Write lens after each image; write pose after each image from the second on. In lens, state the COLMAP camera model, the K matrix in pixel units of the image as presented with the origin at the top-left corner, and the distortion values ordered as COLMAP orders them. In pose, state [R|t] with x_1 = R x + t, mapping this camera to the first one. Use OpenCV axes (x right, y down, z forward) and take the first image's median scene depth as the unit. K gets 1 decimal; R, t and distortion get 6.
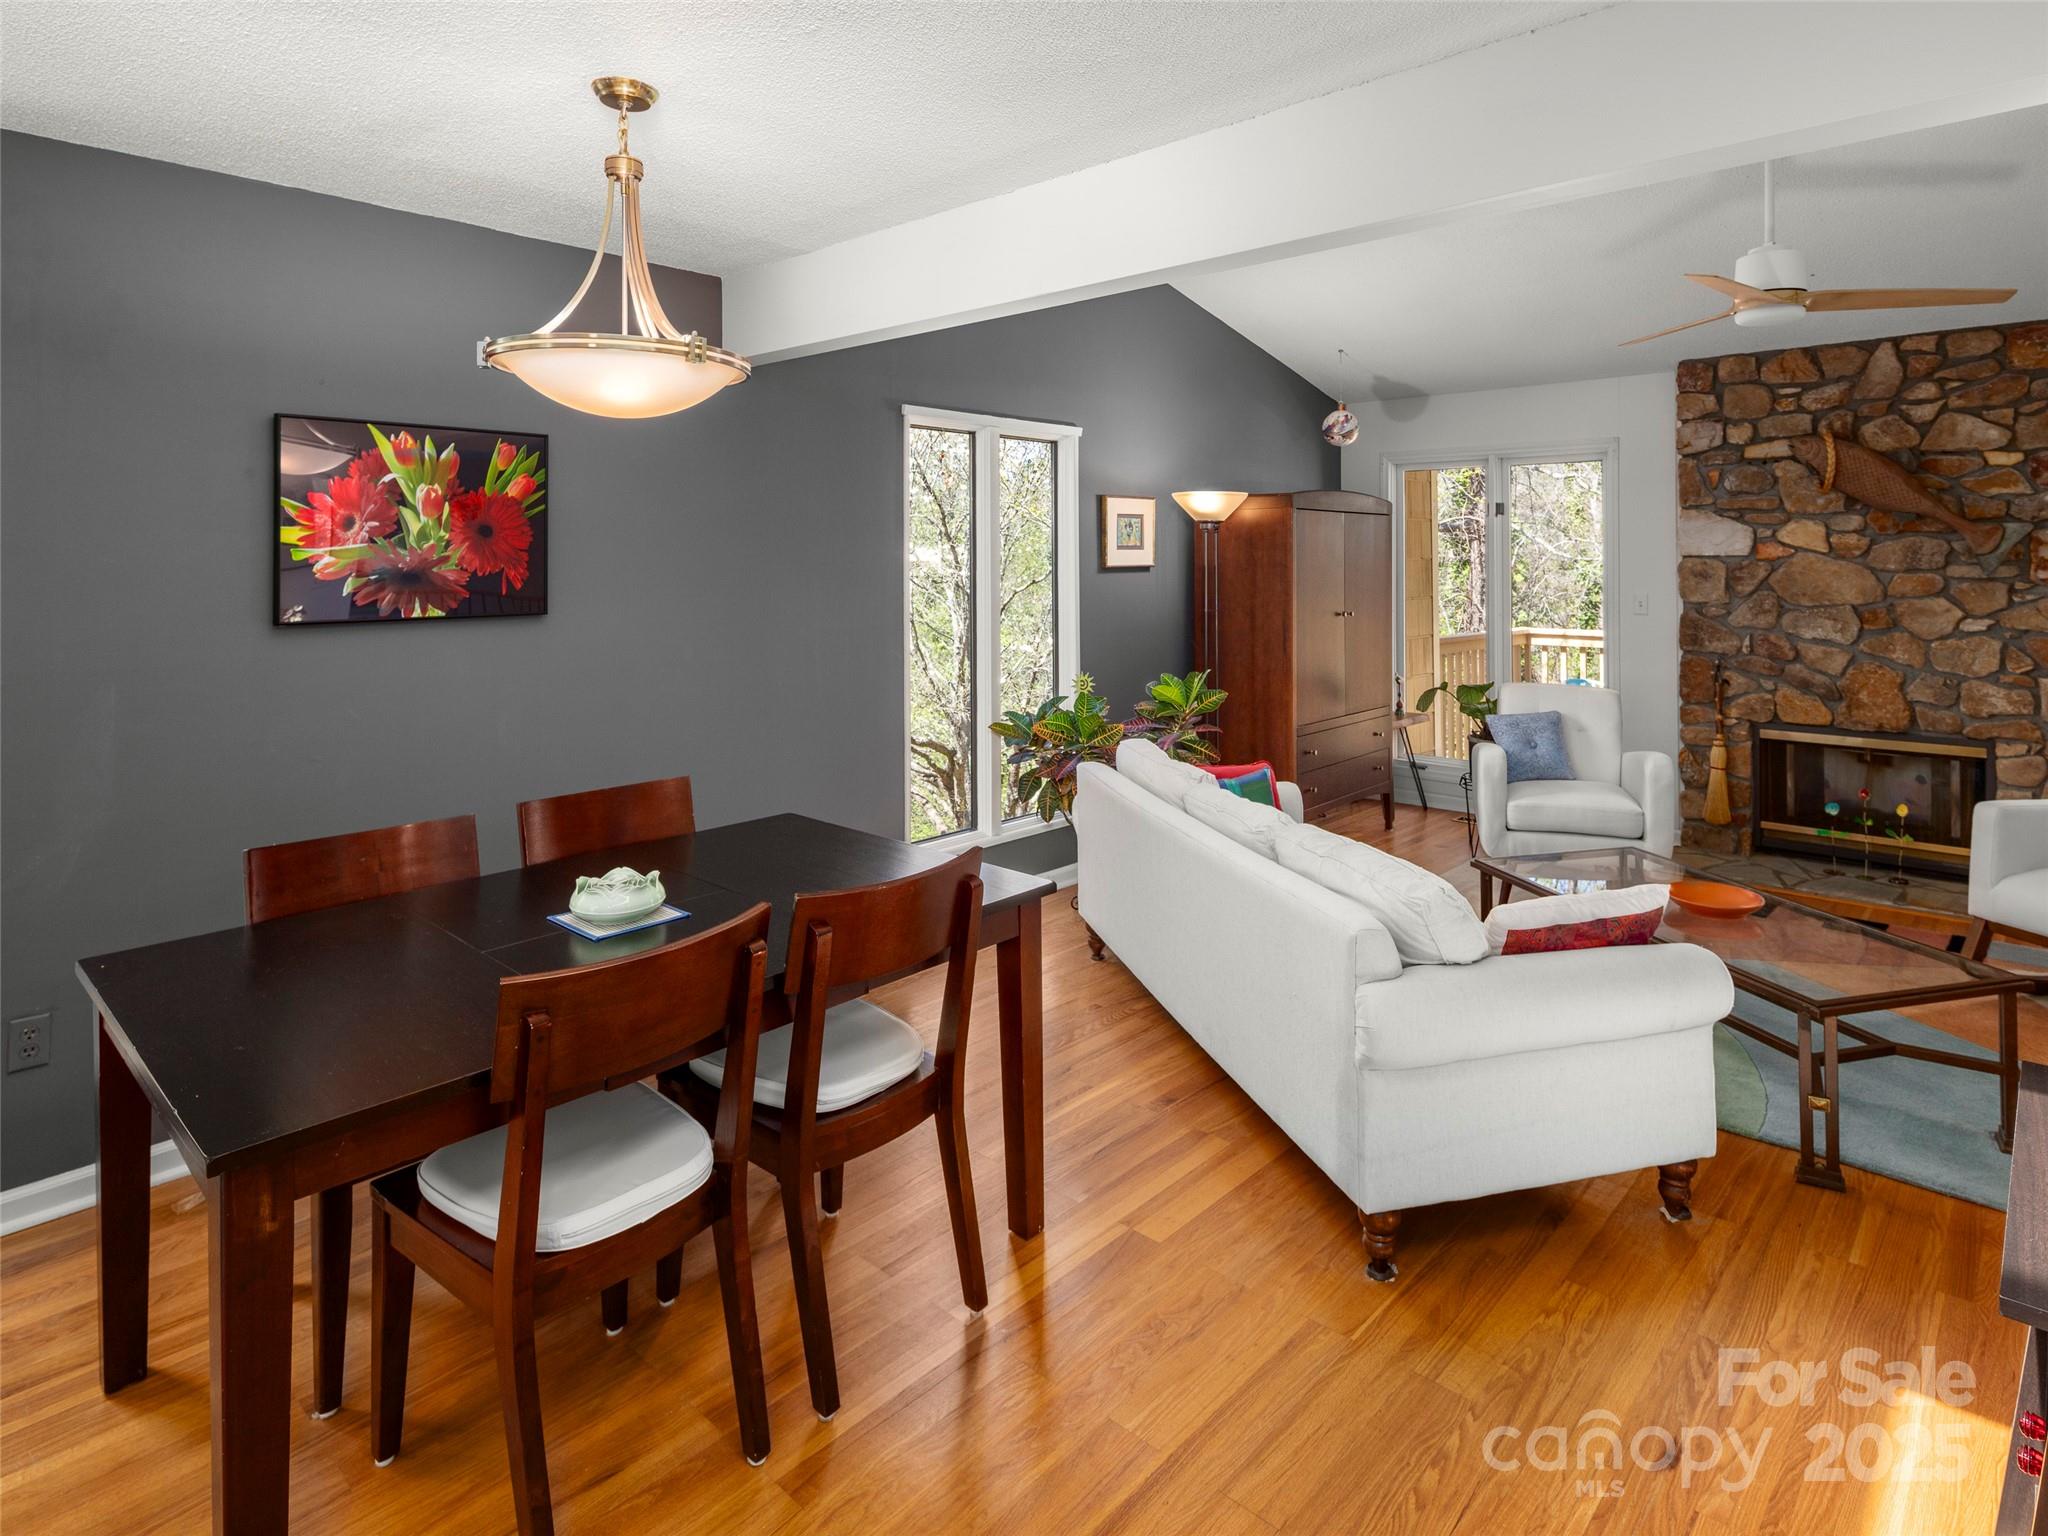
lens RADIAL K [[1100.4, 0, 1069.9], [0, 1100.4, 552.1], [0, 0, 1]] dist [-0.007299, -0.001748]
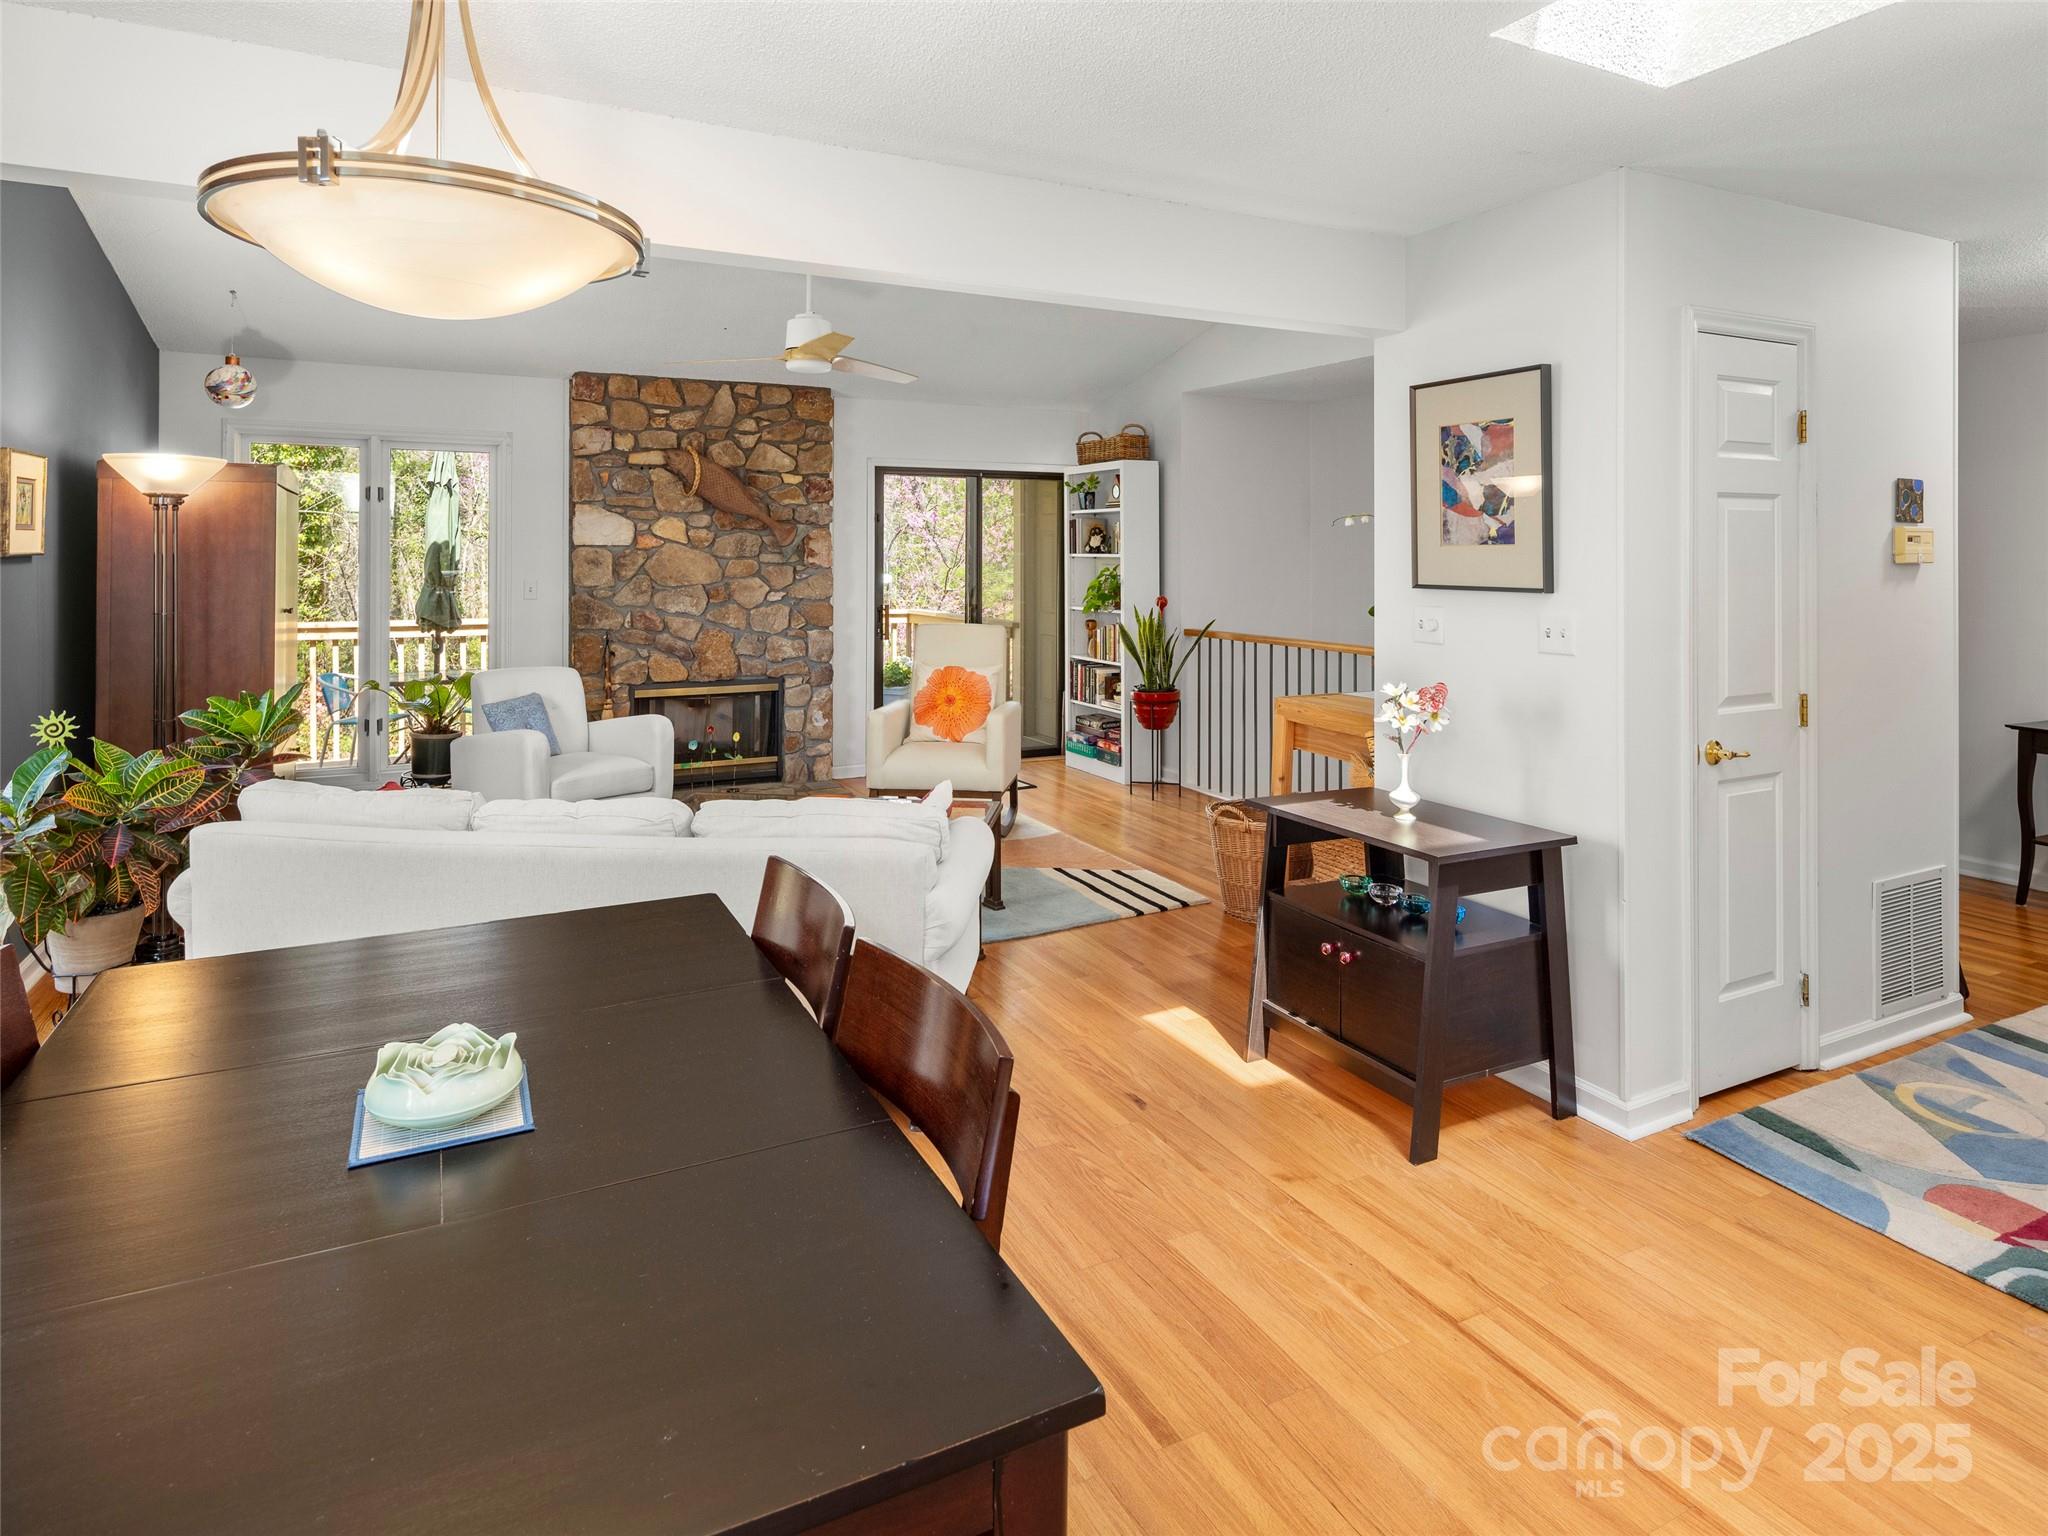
lens RADIAL K [[1126.6, 0, 962.2], [0, 1126.6, 542.8], [0, 0, 1]] dist [0.000932, 0.000059]
pose [[0.381077, 0.009149, 0.924498, -0.395668], [-0.011111, 0.999924, -0.005315, 0.002901], [-0.924476, -0.008246, 0.381150, 0.215198]]
